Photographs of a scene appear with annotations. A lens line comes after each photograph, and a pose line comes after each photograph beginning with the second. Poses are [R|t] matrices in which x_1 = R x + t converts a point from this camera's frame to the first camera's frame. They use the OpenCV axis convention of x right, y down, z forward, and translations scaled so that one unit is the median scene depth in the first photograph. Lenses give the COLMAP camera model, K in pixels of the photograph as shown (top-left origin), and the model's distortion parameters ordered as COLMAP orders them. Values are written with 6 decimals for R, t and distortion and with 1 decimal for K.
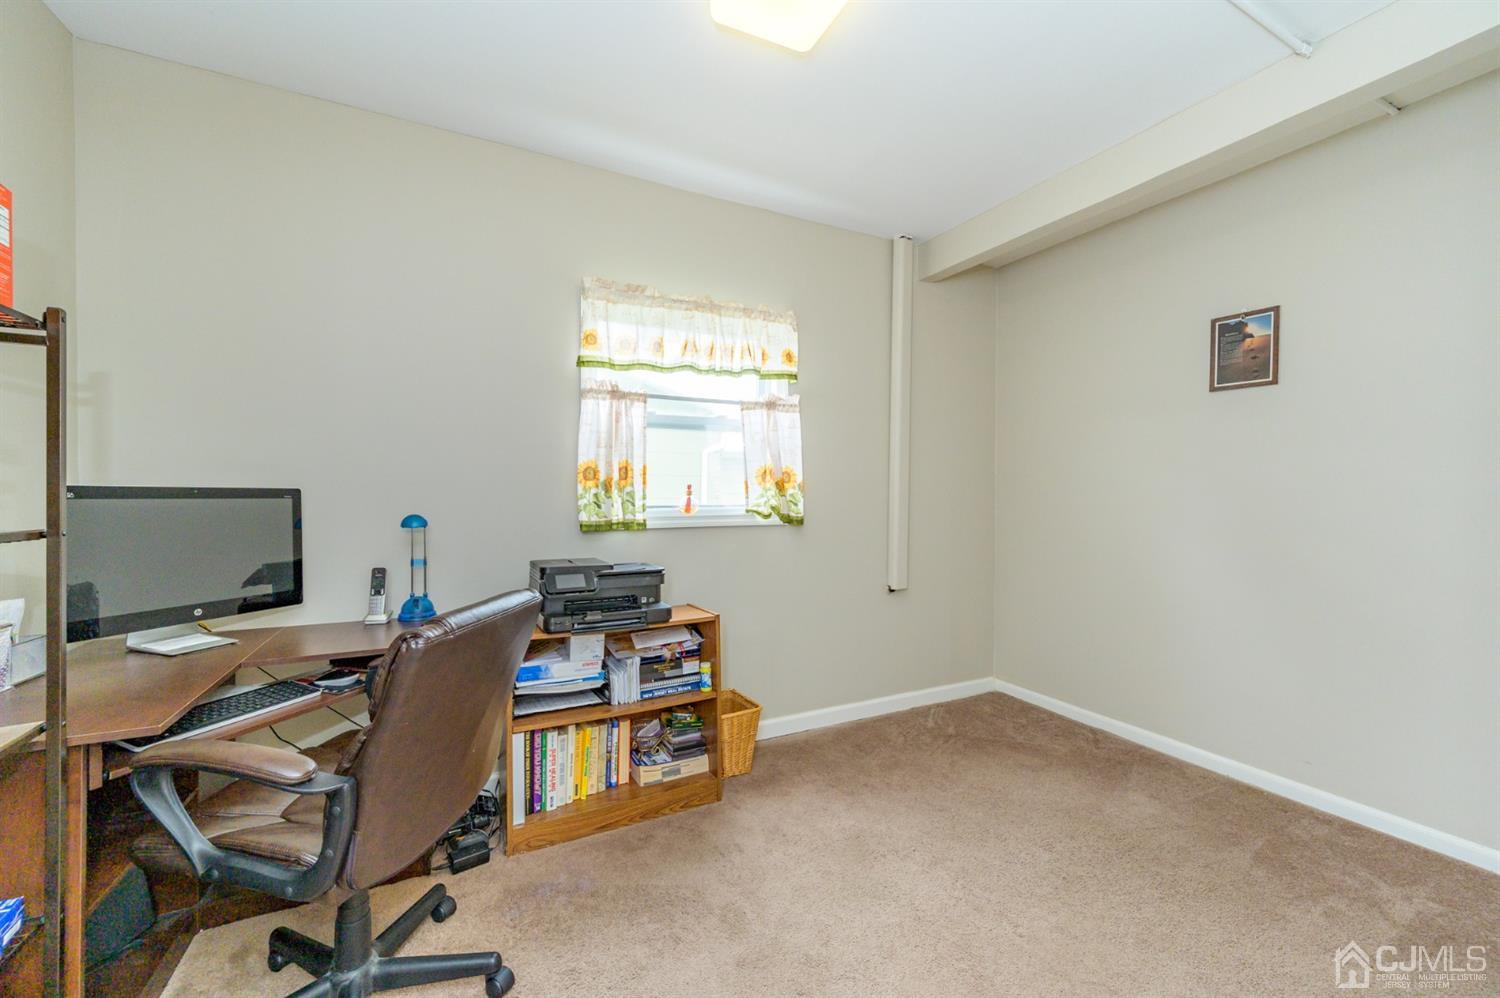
lens RADIAL K [[589.5, 0, 751.2], [0, 589.5, 497.2], [0, 0, 1]] dist [-0.002364, 0.001175]
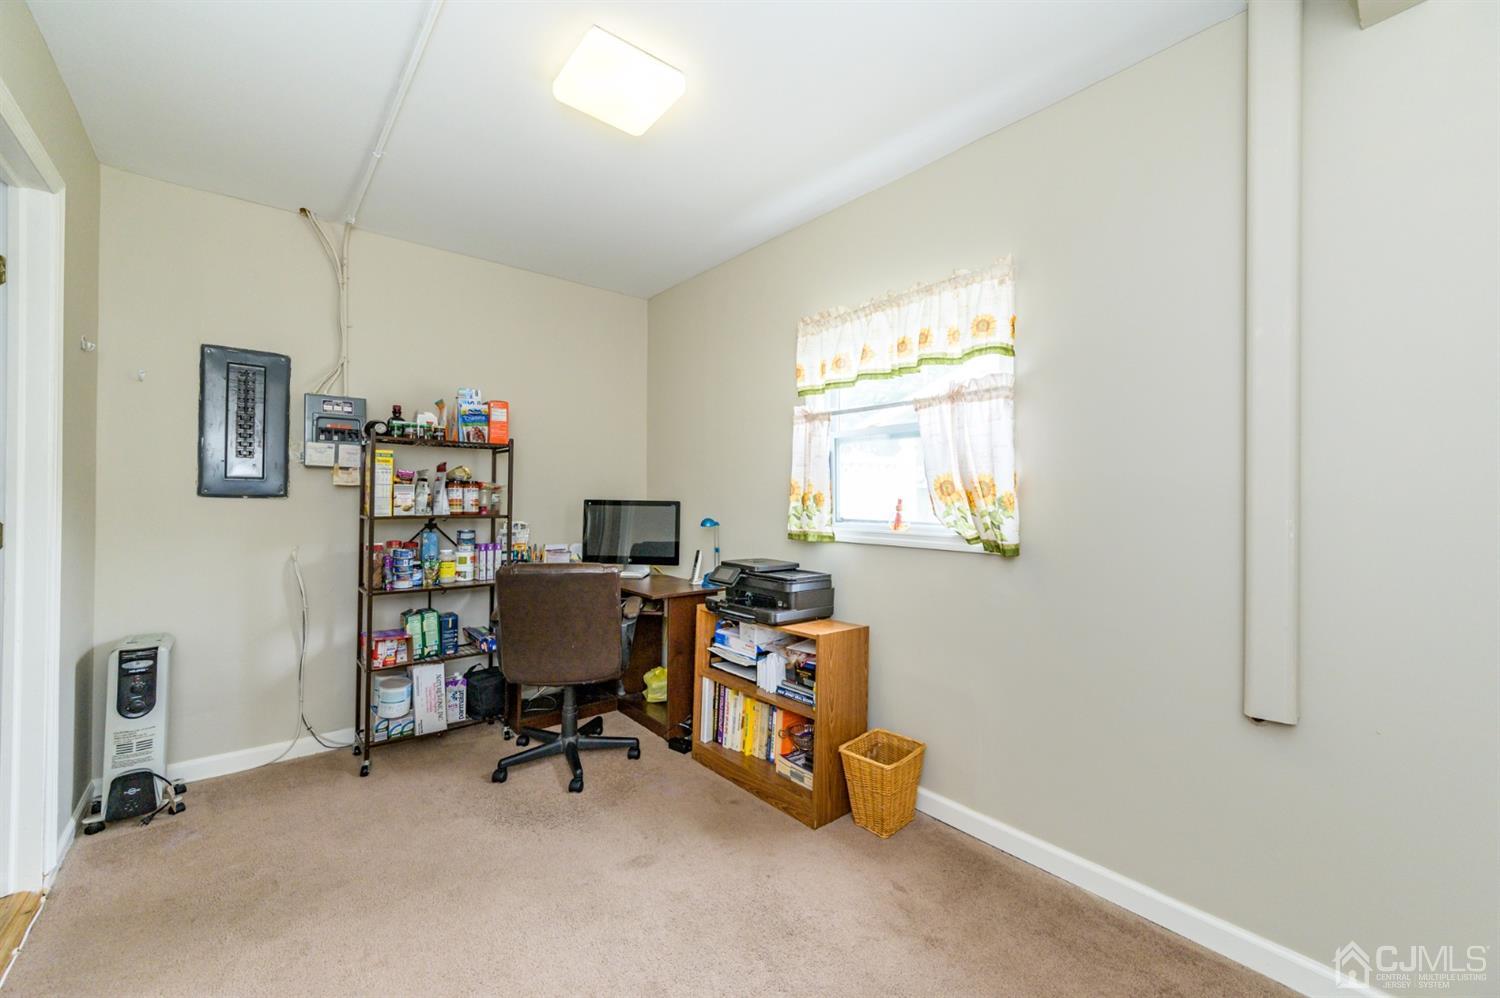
lens RADIAL K [[589.5, 0, 751.5], [0, 589.5, 493.0], [0, 0, 1]] dist [-0.002364, 0.001175]
pose [[0.235767, -0.004308, -0.971800, 0.819355], [-0.013445, 0.999880, -0.007694, -0.022706], [0.971717, 0.014880, 0.235681, 0.637323]]
